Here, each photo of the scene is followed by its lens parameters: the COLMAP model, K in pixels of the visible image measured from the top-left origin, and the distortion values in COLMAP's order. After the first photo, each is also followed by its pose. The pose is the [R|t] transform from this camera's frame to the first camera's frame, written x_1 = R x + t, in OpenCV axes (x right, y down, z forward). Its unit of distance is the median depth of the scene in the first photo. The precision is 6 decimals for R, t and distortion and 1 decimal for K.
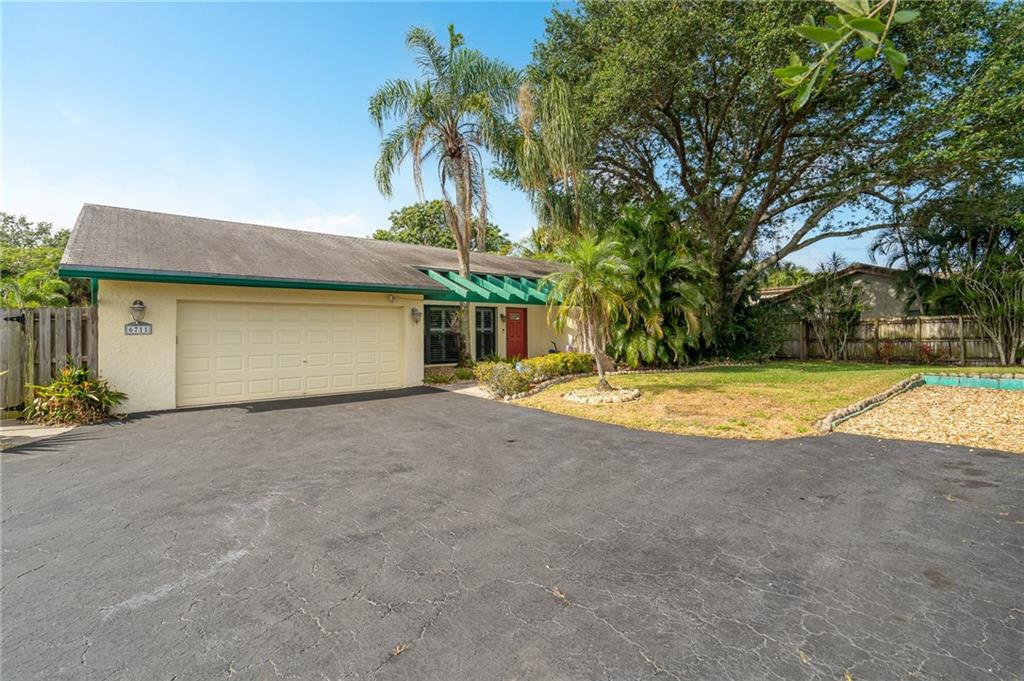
lens RADIAL K [[468.8, 0, 513.0], [0, 468.8, 330.5], [0, 0, 1]] dist [0.001870, 0.002707]
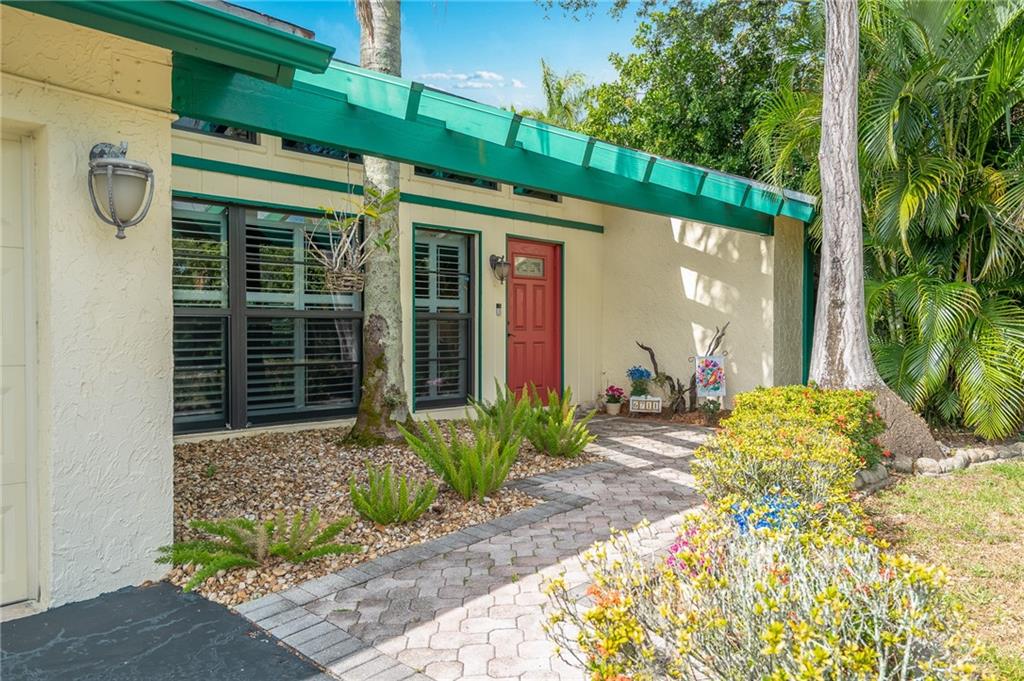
lens RADIAL K [[745.0, 0, 516.2], [0, 745.0, 340.1], [0, 0, 1]] dist [0.004854, -0.001268]
pose [[0.993343, 0.009245, 0.114819, -0.066424], [-0.011223, 0.999799, 0.016600, 0.013034], [-0.114642, -0.017778, 0.993248, 0.509307]]
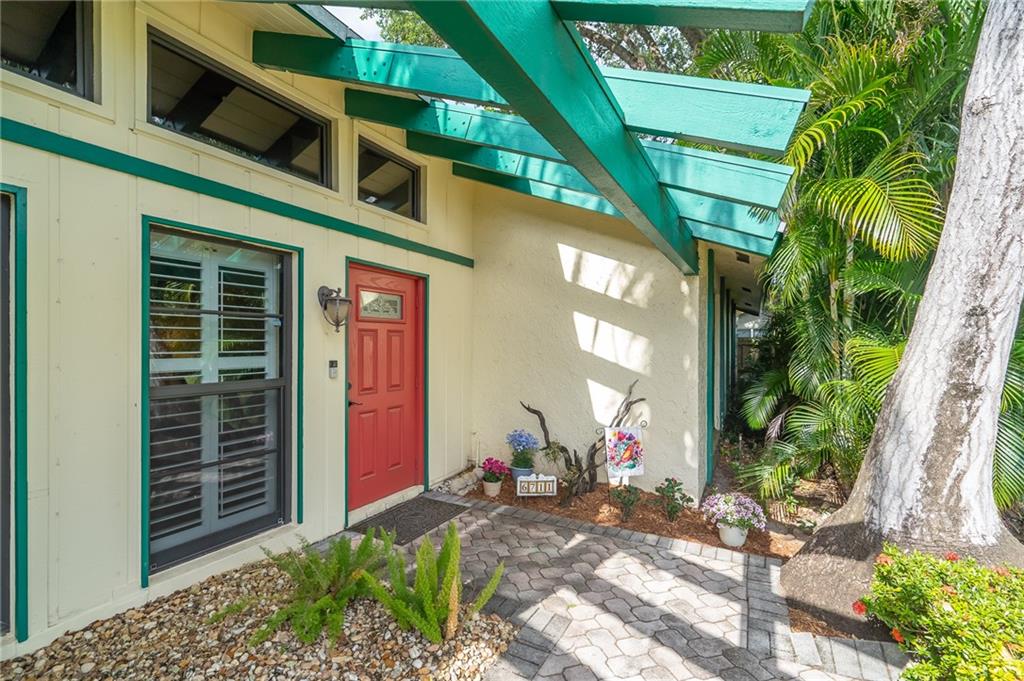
lens RADIAL K [[468.8, 0, 516.3], [0, 468.8, 347.5], [0, 0, 1]] dist [0.001870, 0.002707]
pose [[0.917699, 0.009211, 0.397170, -0.028860], [-0.012578, 0.999904, 0.005872, -0.011346], [-0.397078, -0.010384, 0.917726, 0.786786]]
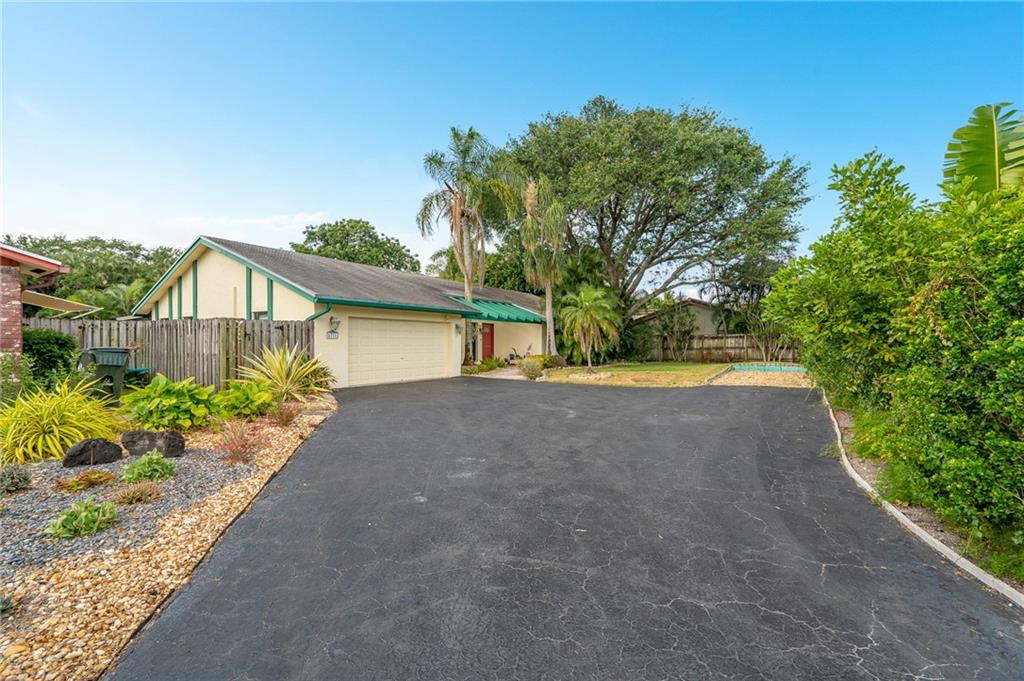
lens RADIAL K [[468.8, 0, 508.8], [0, 468.8, 345.8], [0, 0, 1]] dist [0.001870, 0.002707]
pose [[0.951983, 0.007055, 0.306070, -0.367092], [-0.009077, 0.999945, 0.005182, 0.009625], [-0.306017, -0.007711, 0.951995, -0.336344]]
